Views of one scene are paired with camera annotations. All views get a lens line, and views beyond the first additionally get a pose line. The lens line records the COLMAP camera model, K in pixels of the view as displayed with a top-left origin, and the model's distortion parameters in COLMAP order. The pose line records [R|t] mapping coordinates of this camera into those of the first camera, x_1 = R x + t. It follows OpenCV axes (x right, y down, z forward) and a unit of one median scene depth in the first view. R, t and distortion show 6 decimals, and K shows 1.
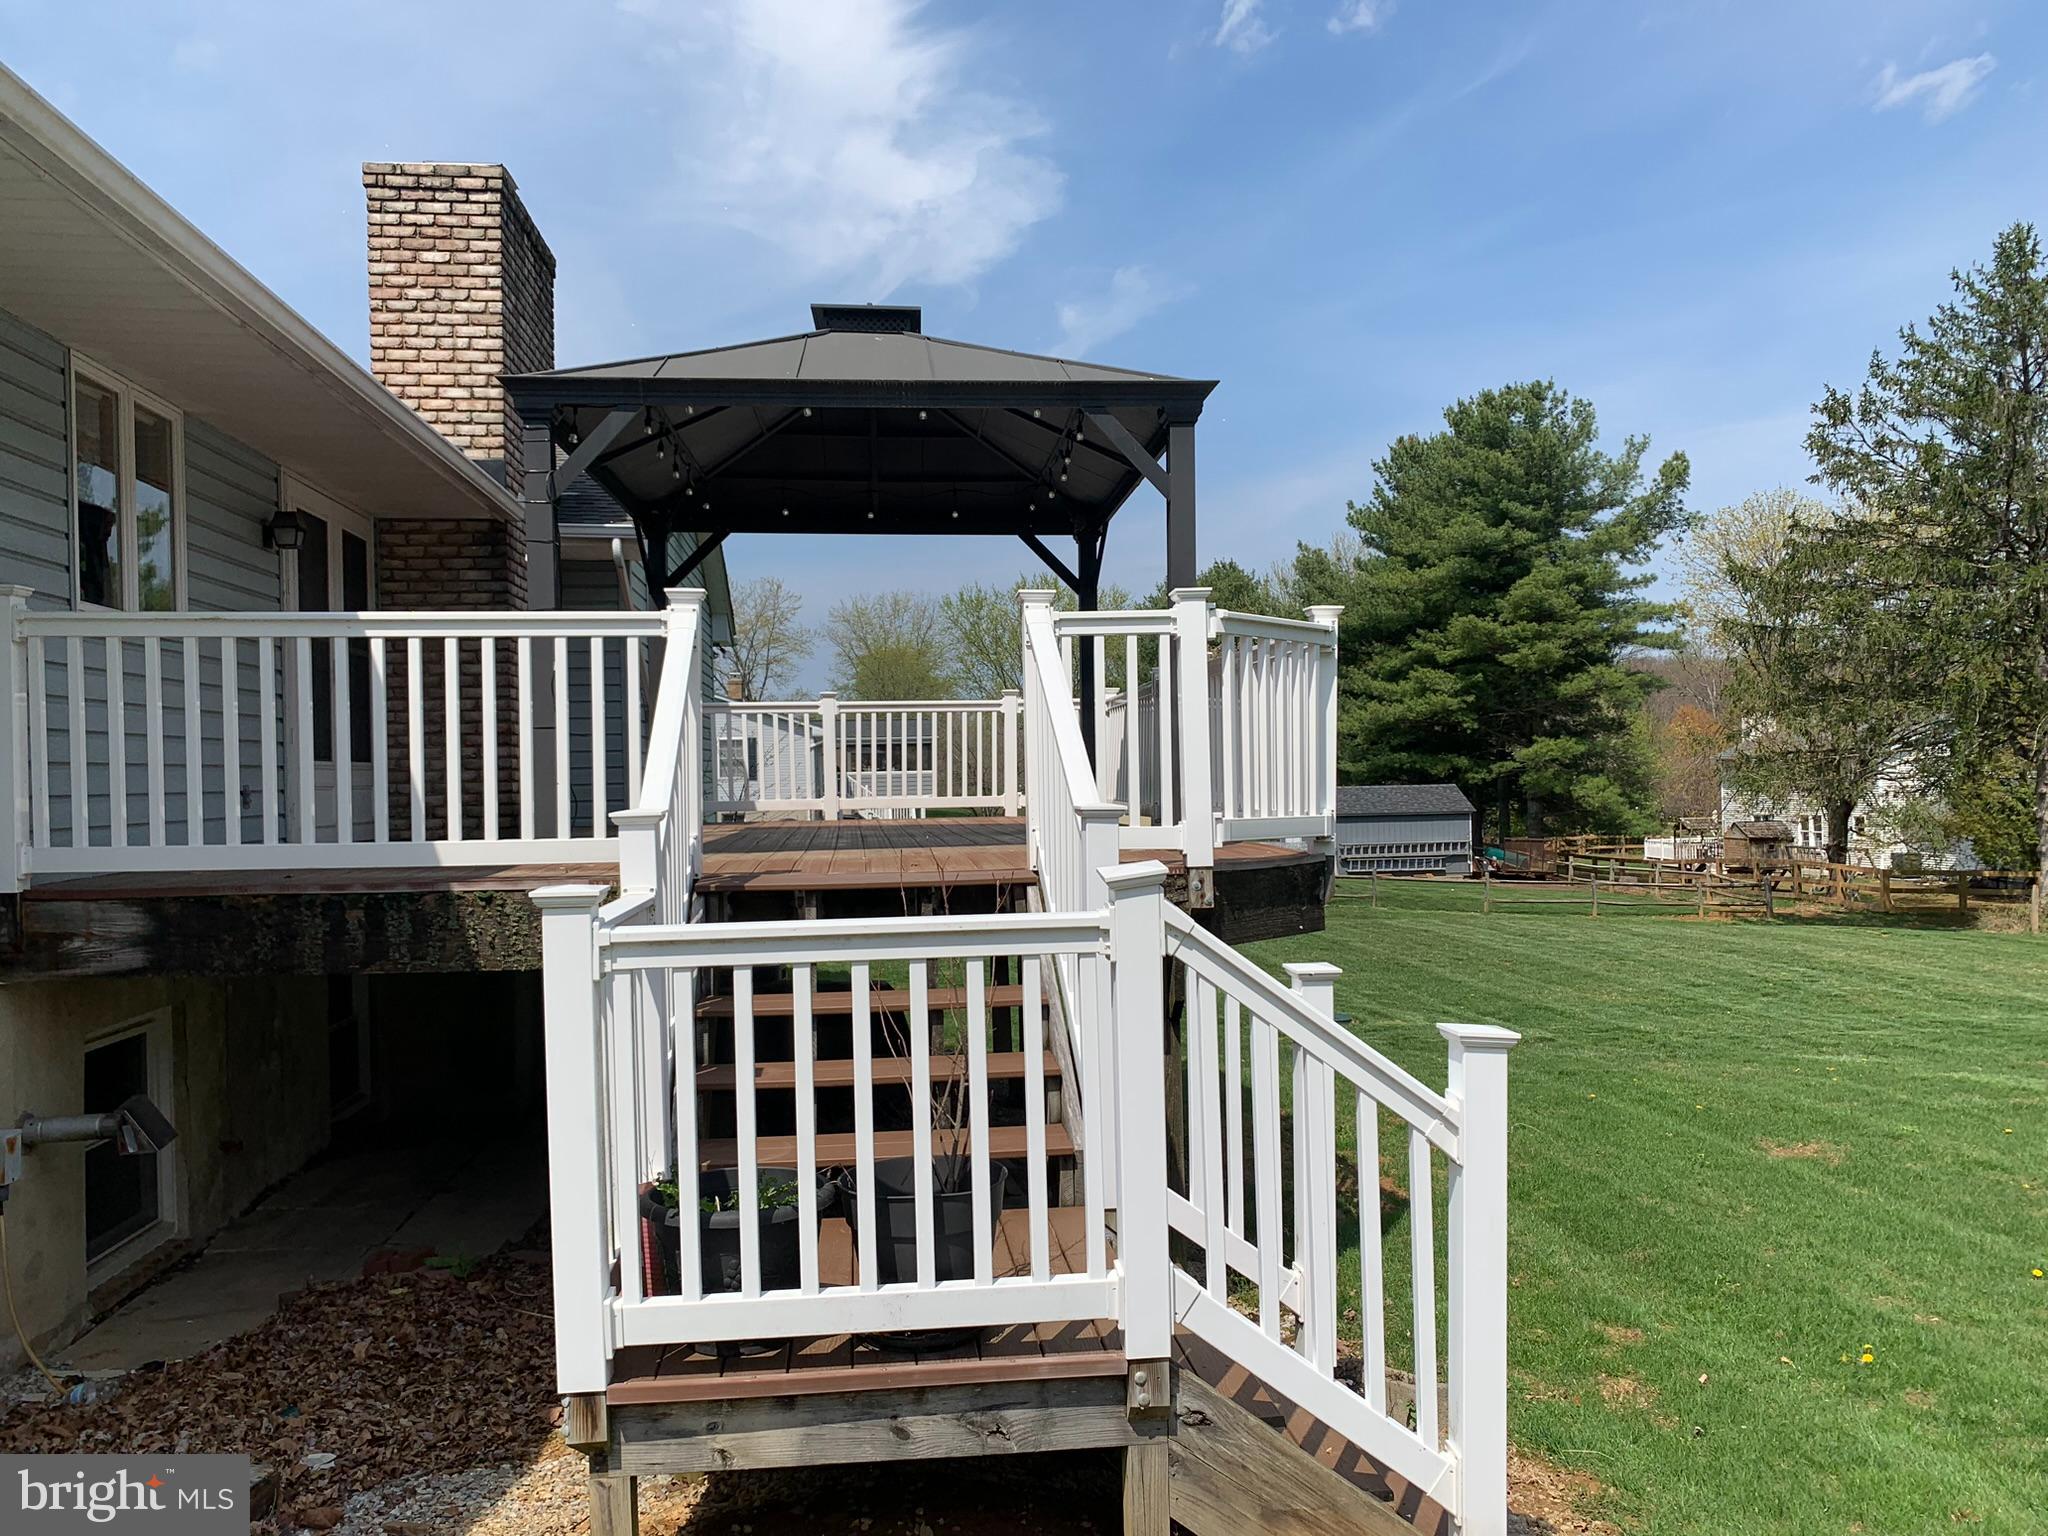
lens RADIAL K [[1558.0, 0, 1030.9], [0, 1558.0, 789.6], [0, 0, 1]] dist [0.064405, -0.057755]
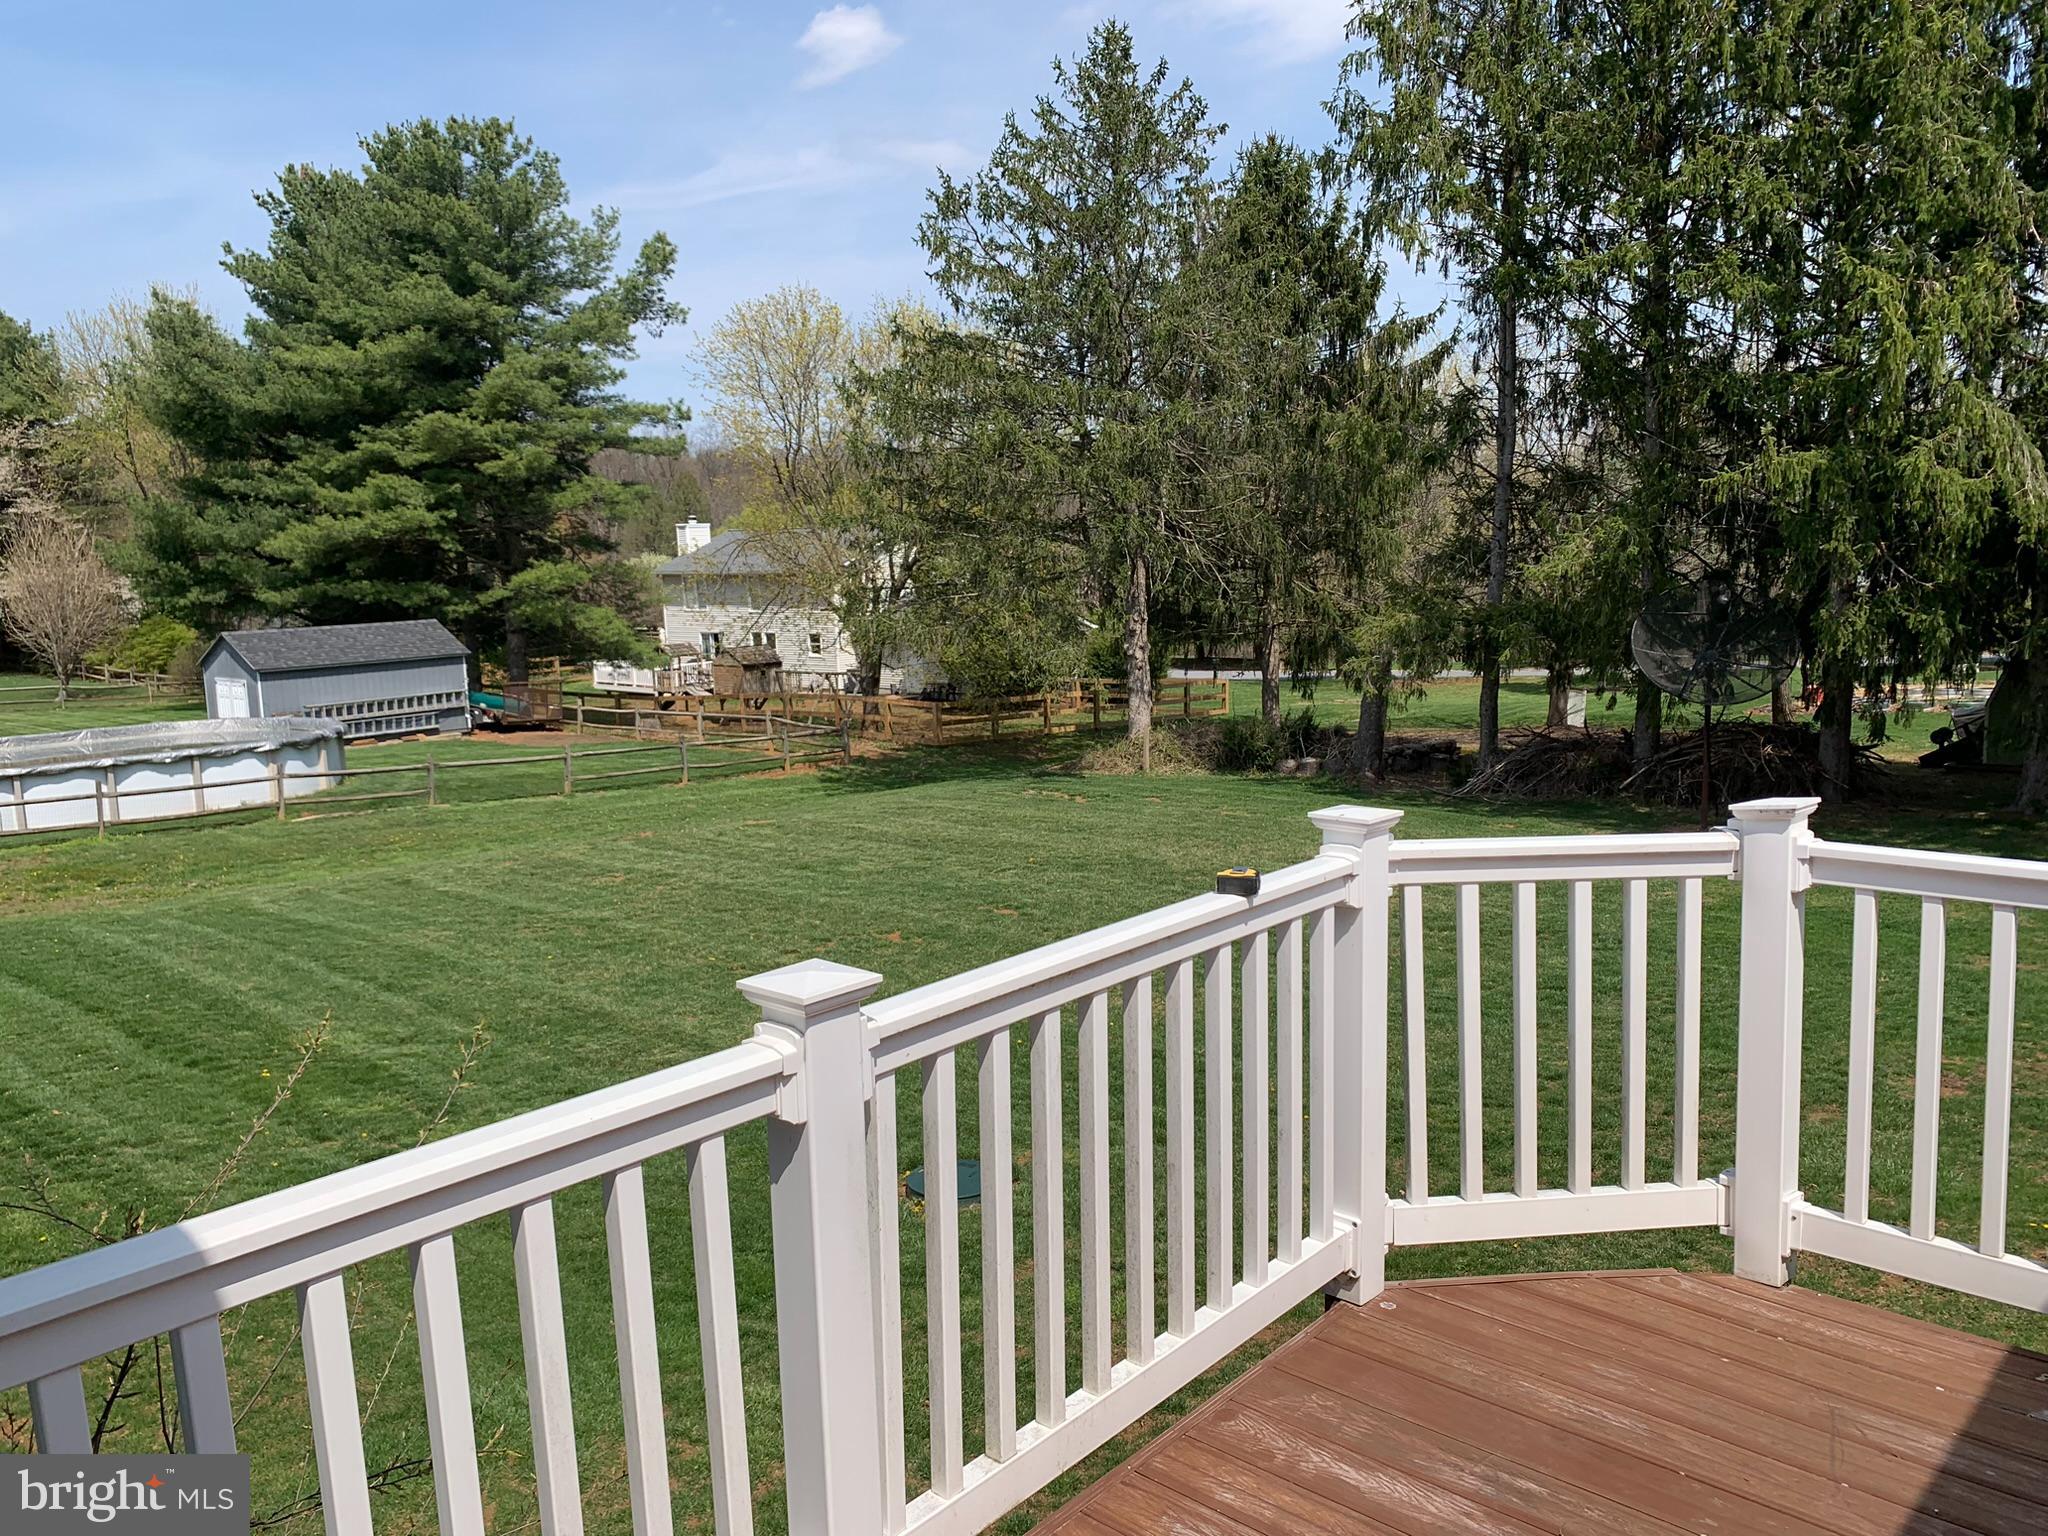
lens RADIAL K [[1558.0, 0, 1023.7], [0, 1558.0, 764.5], [0, 0, 1]] dist [0.064405, -0.057755]
pose [[0.746536, -0.098579, 0.658002, -0.045805], [0.024037, 0.992313, 0.121393, -0.020867], [-0.664911, -0.074808, 0.743167, 0.190669]]
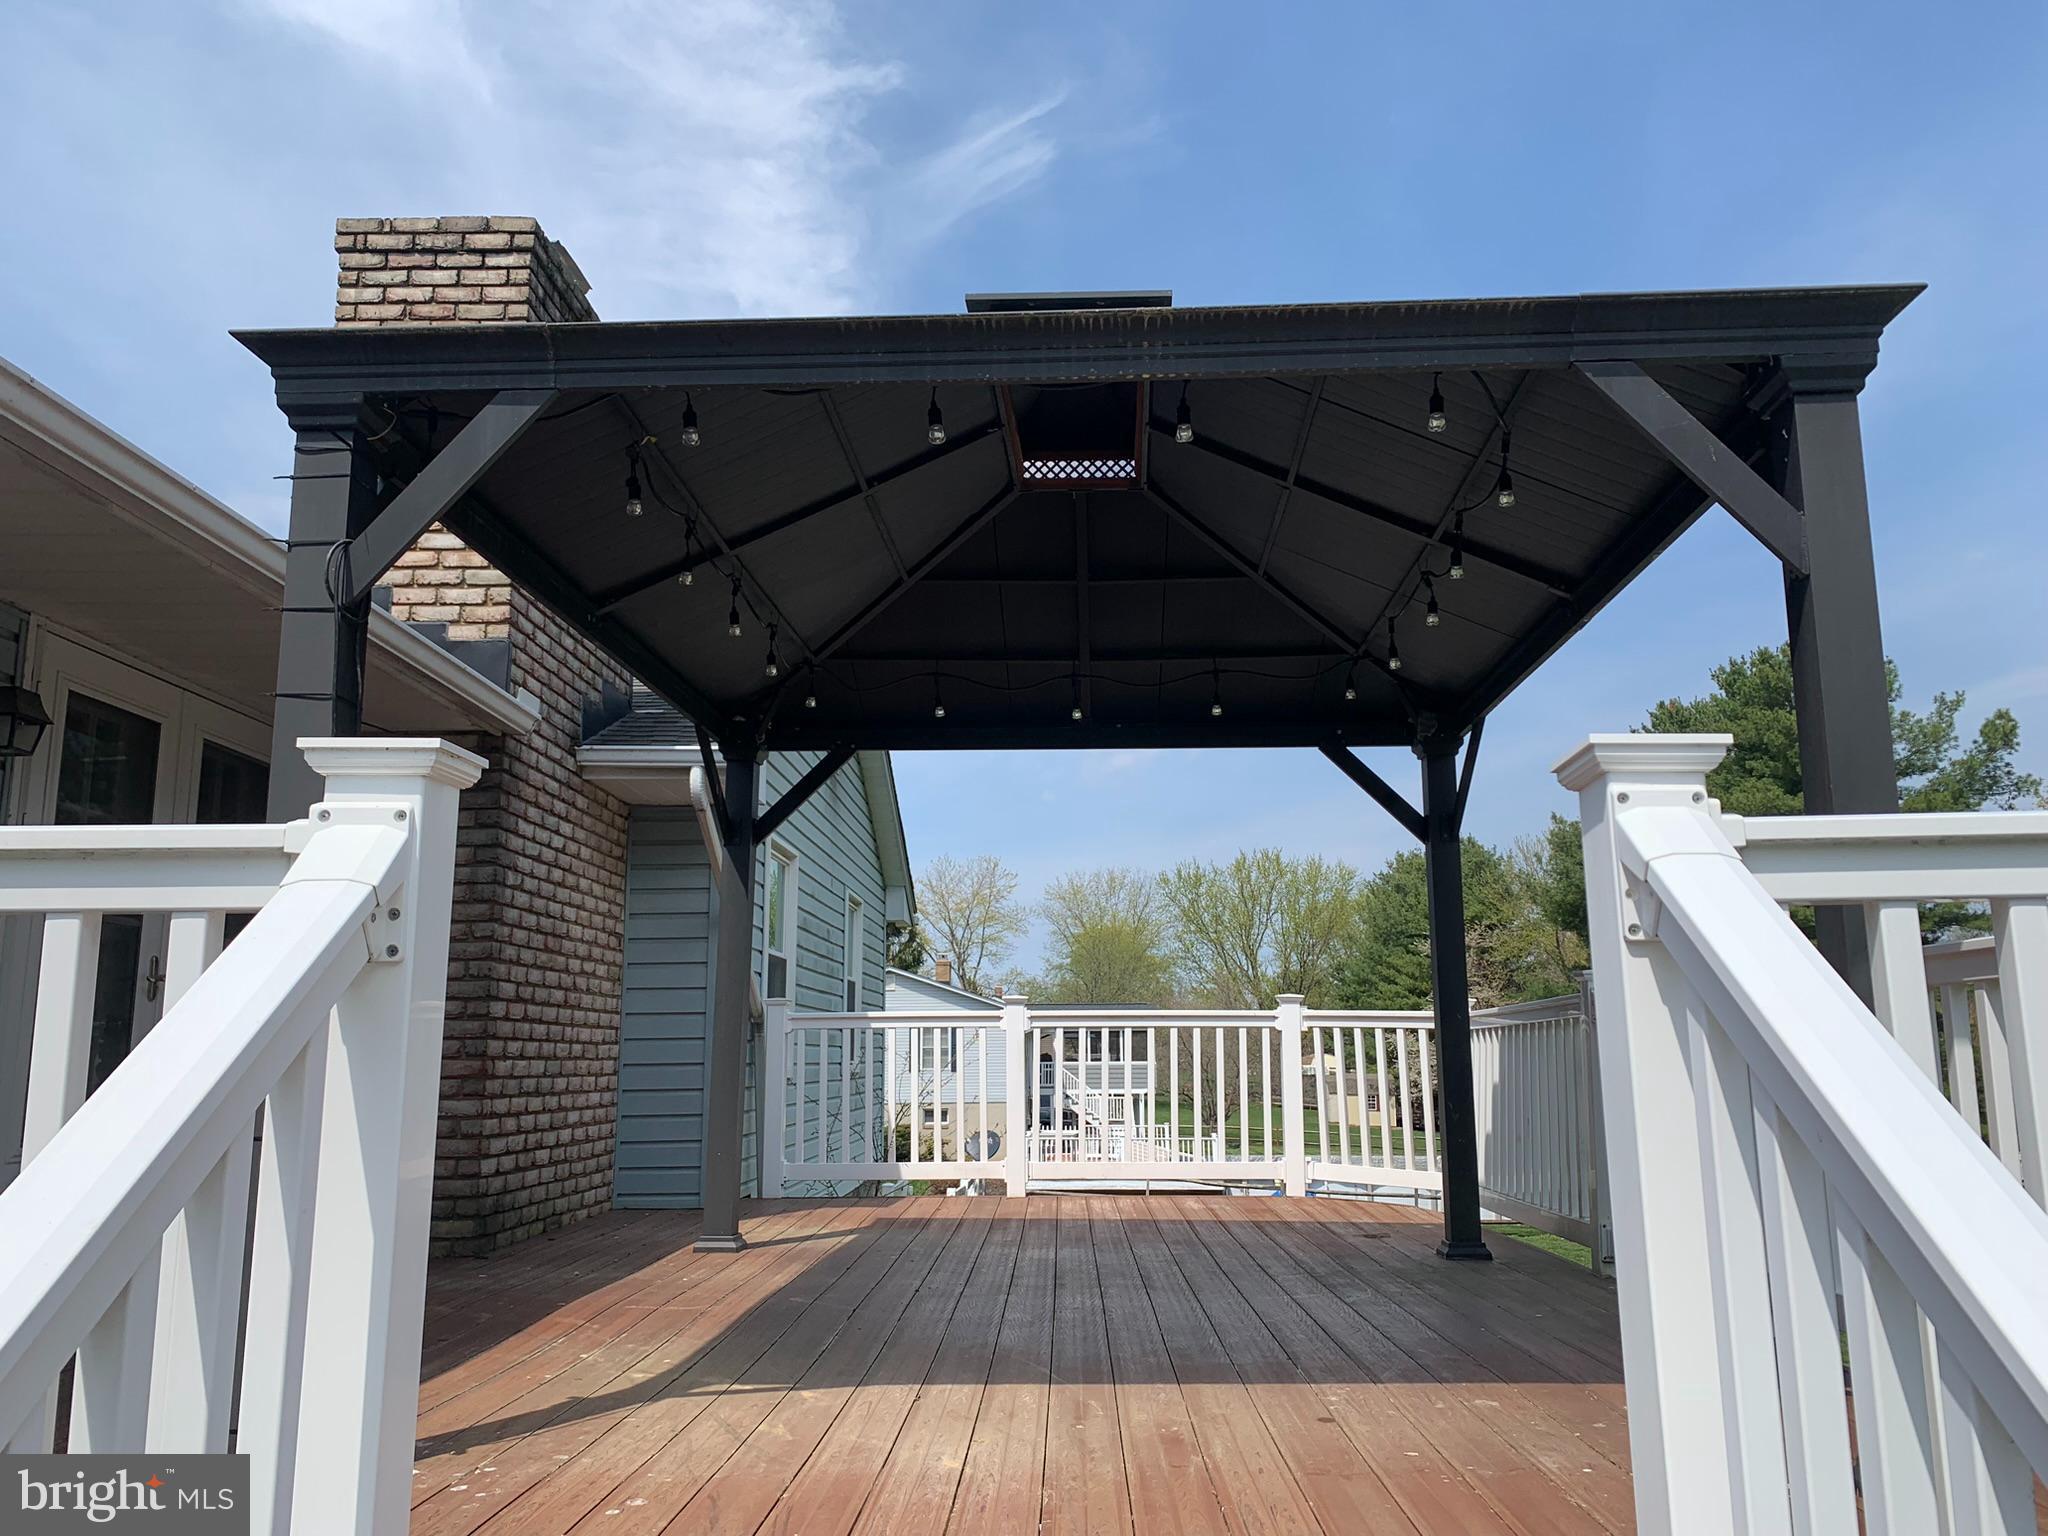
lens RADIAL K [[1558.0, 0, 1023.4], [0, 1558.0, 787.3], [0, 0, 1]] dist [0.064405, -0.057755]
pose [[0.989886, -0.010797, -0.141451, -0.006184], [-0.014610, 0.984038, -0.177357, -0.006593], [0.141108, 0.177630, 0.973928, 0.067736]]
